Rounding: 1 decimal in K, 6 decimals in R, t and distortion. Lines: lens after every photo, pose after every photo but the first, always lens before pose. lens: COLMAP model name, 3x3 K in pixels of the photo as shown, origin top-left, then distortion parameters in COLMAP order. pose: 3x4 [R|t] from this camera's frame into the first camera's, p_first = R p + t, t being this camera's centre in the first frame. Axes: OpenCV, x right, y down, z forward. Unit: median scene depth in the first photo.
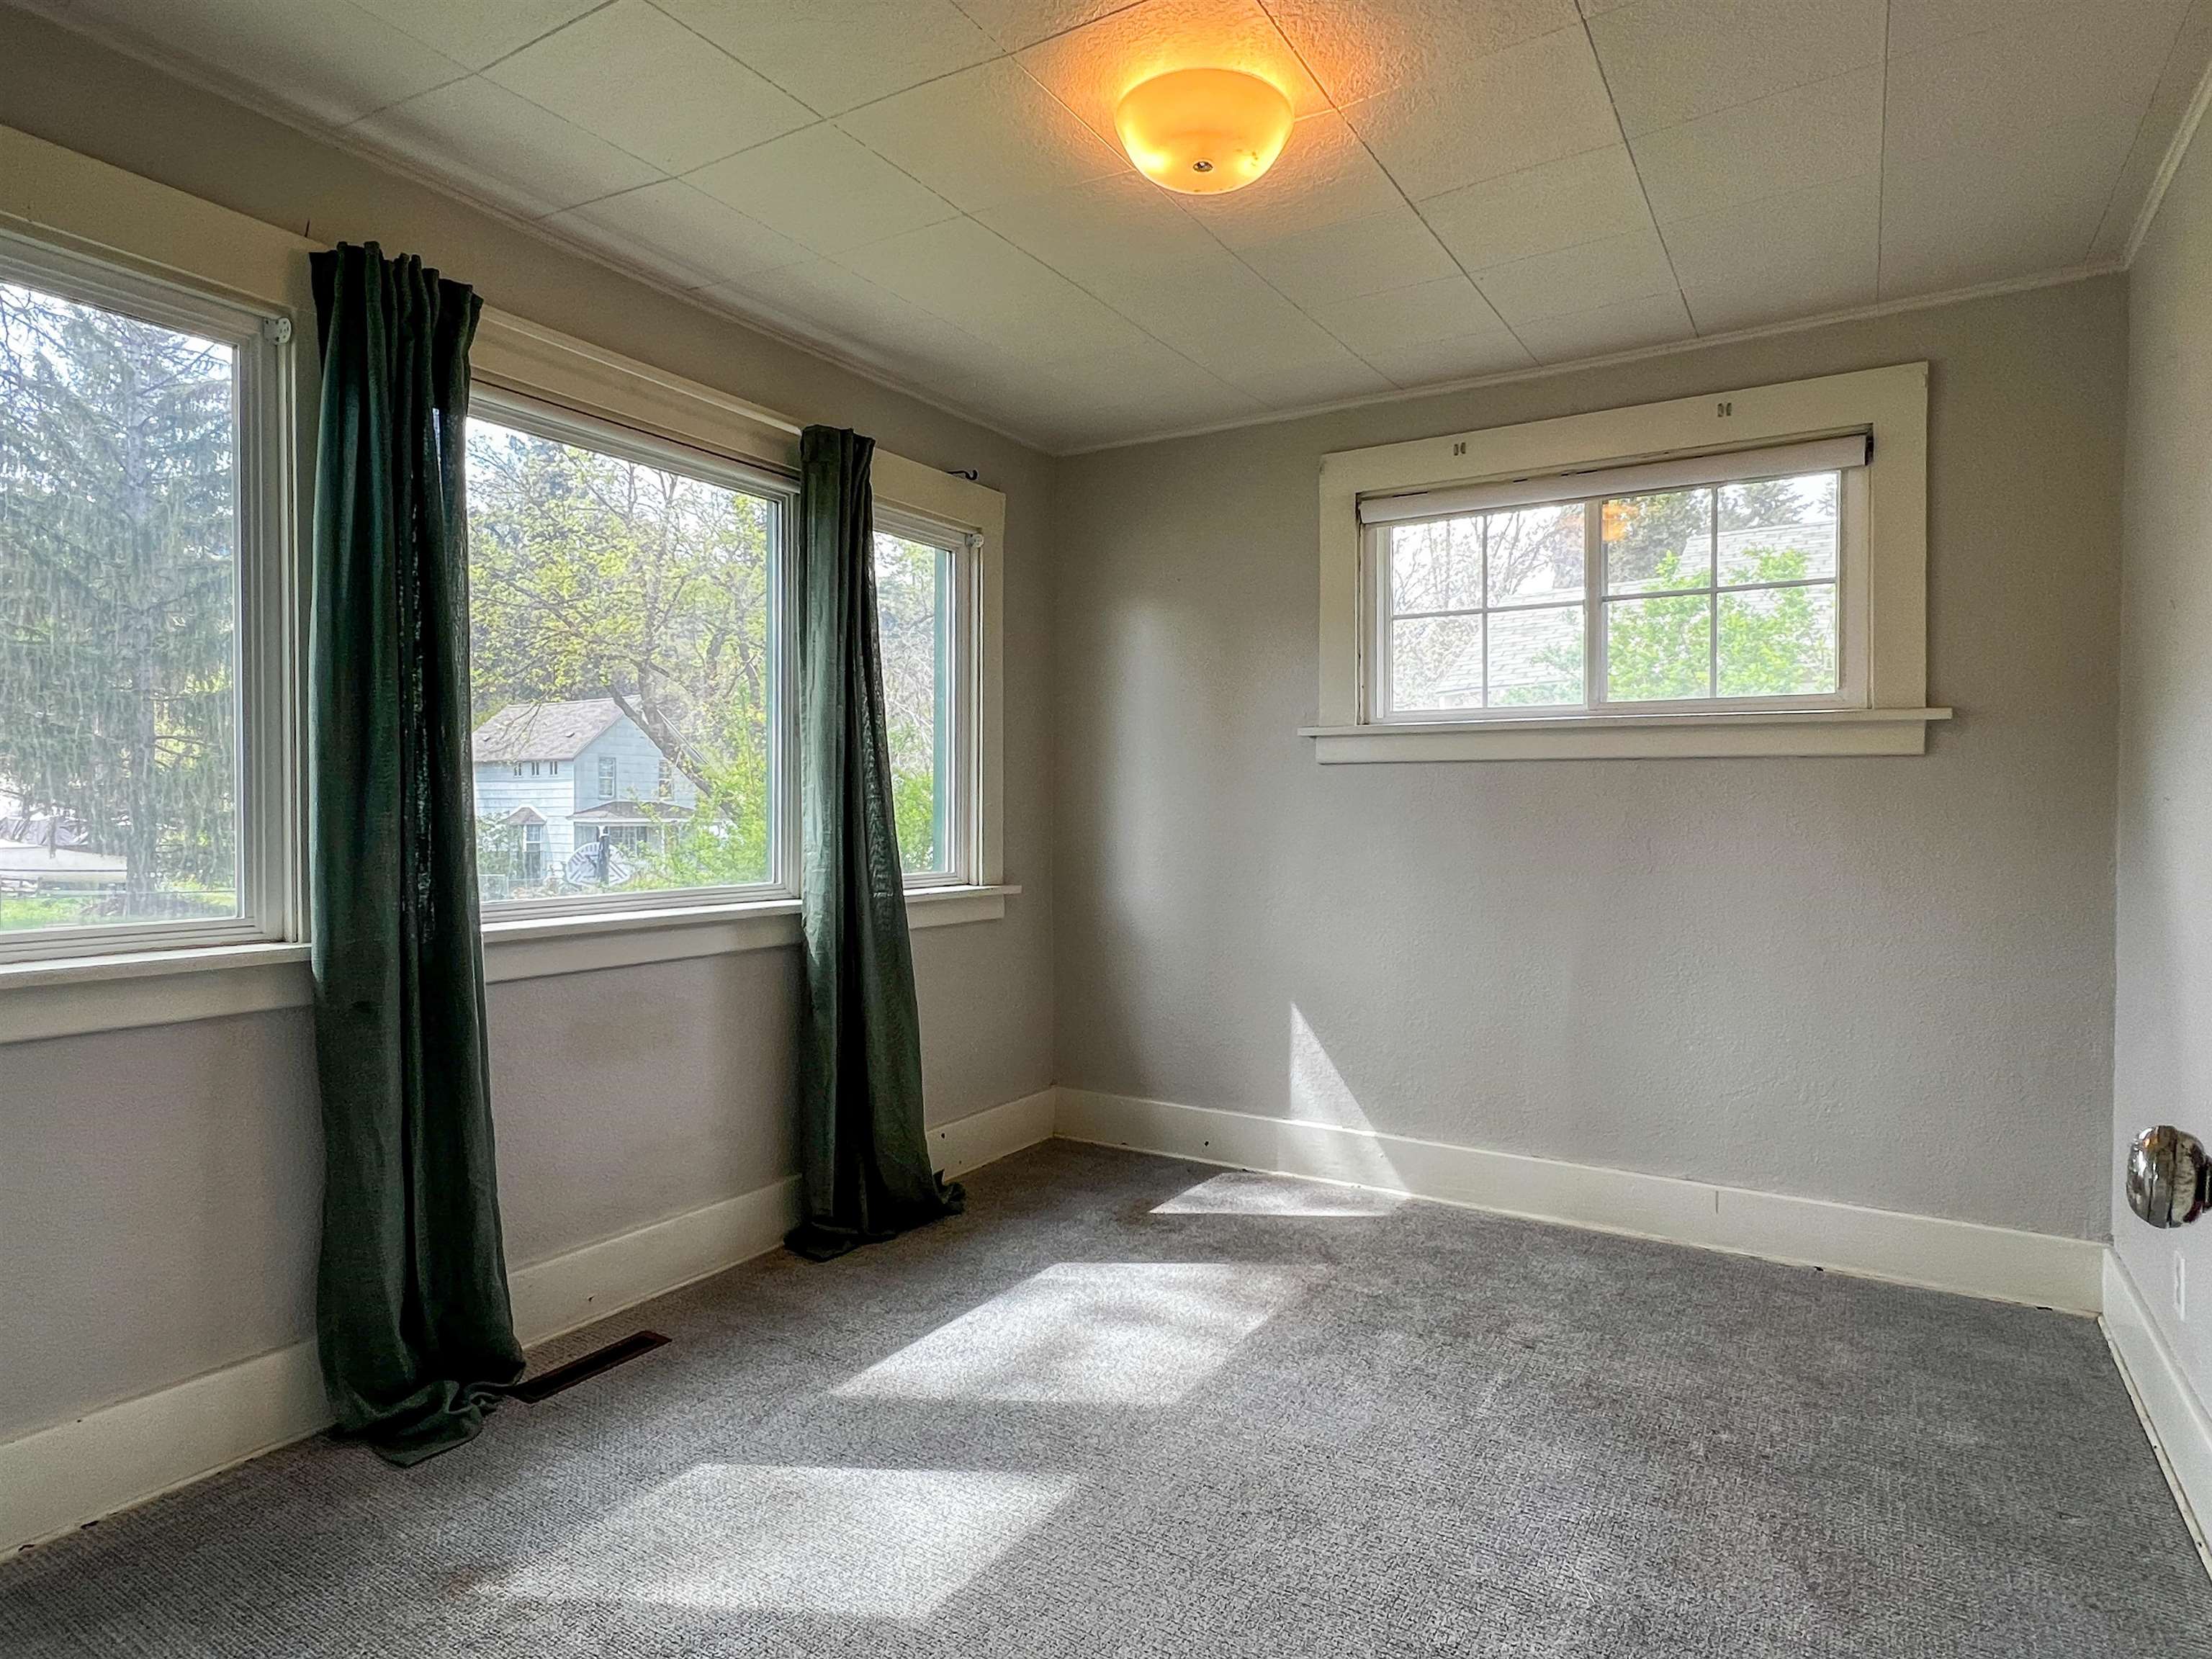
lens RADIAL K [[1242.6, 0, 1106.0], [0, 1242.6, 829.5], [0, 0, 1]] dist [-0.001367, -0.000189]
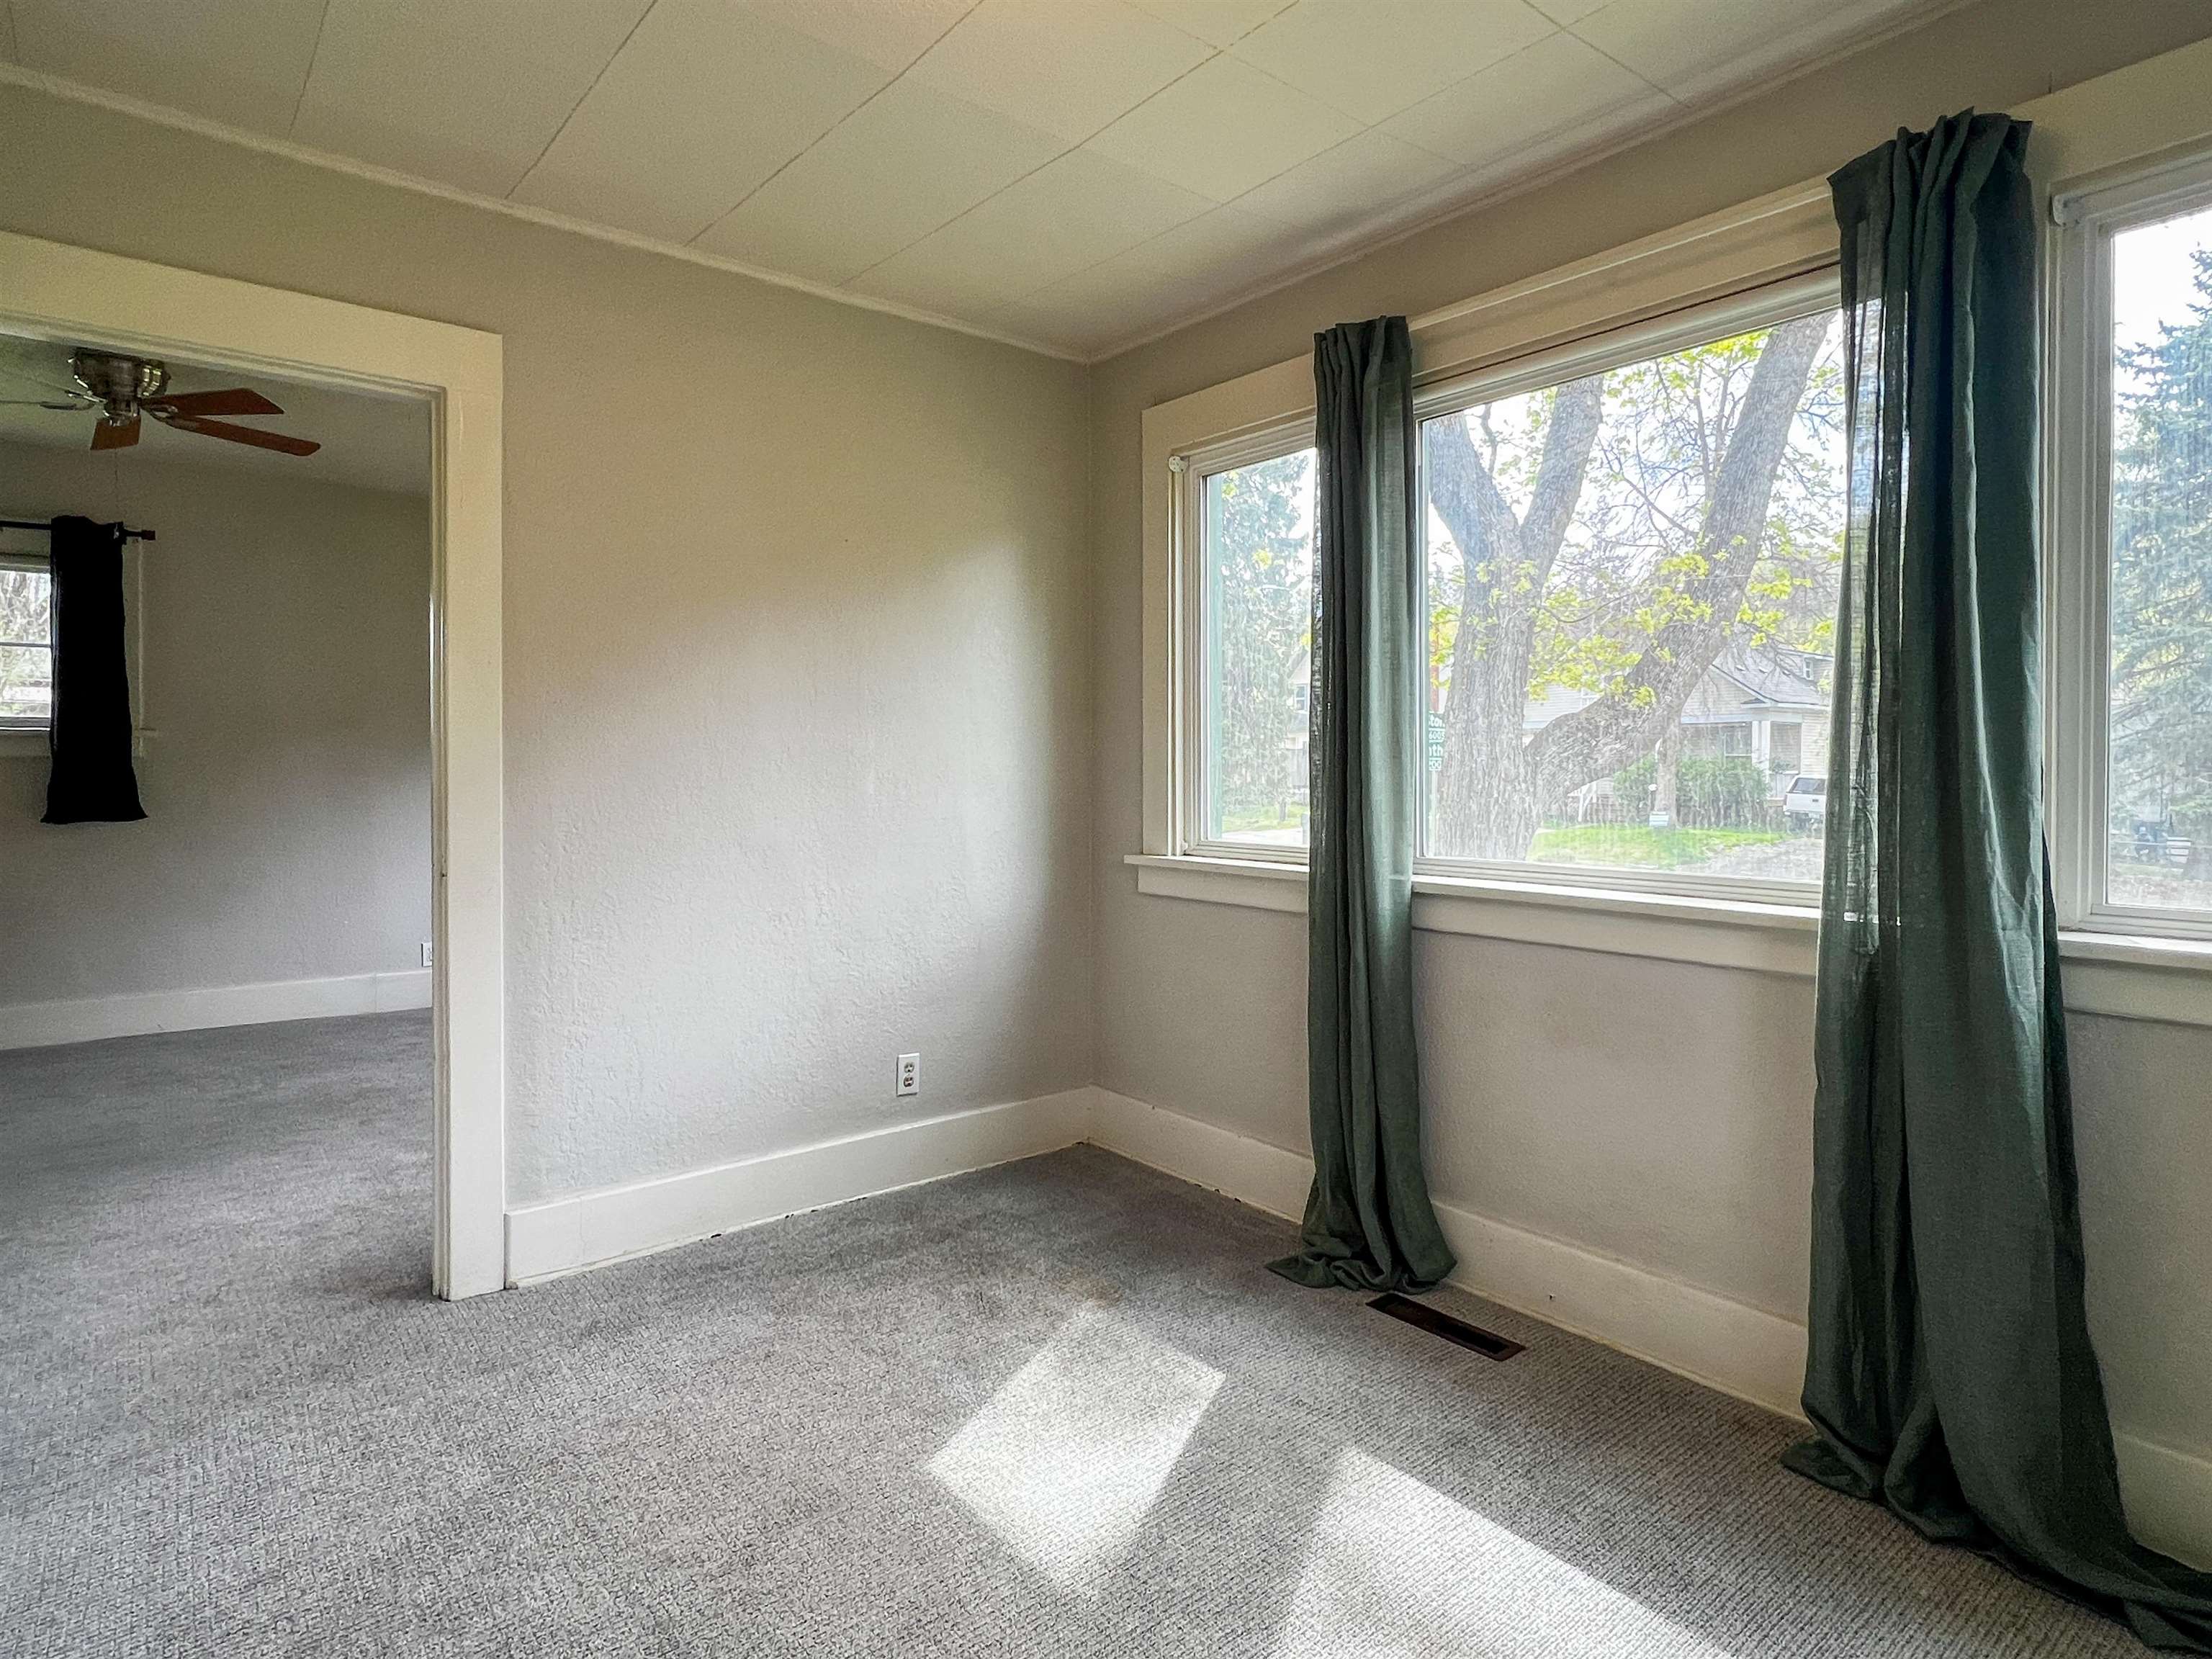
lens RADIAL K [[1216.6, 0, 1112.7], [0, 1216.6, 815.1], [0, 0, 1]] dist [-0.000613, -0.000062]
pose [[-0.333673, 0.033767, -0.942084, 0.623244], [-0.020448, 0.998864, 0.043044, -0.019825], [0.942467, 0.033626, -0.332603, 1.122318]]
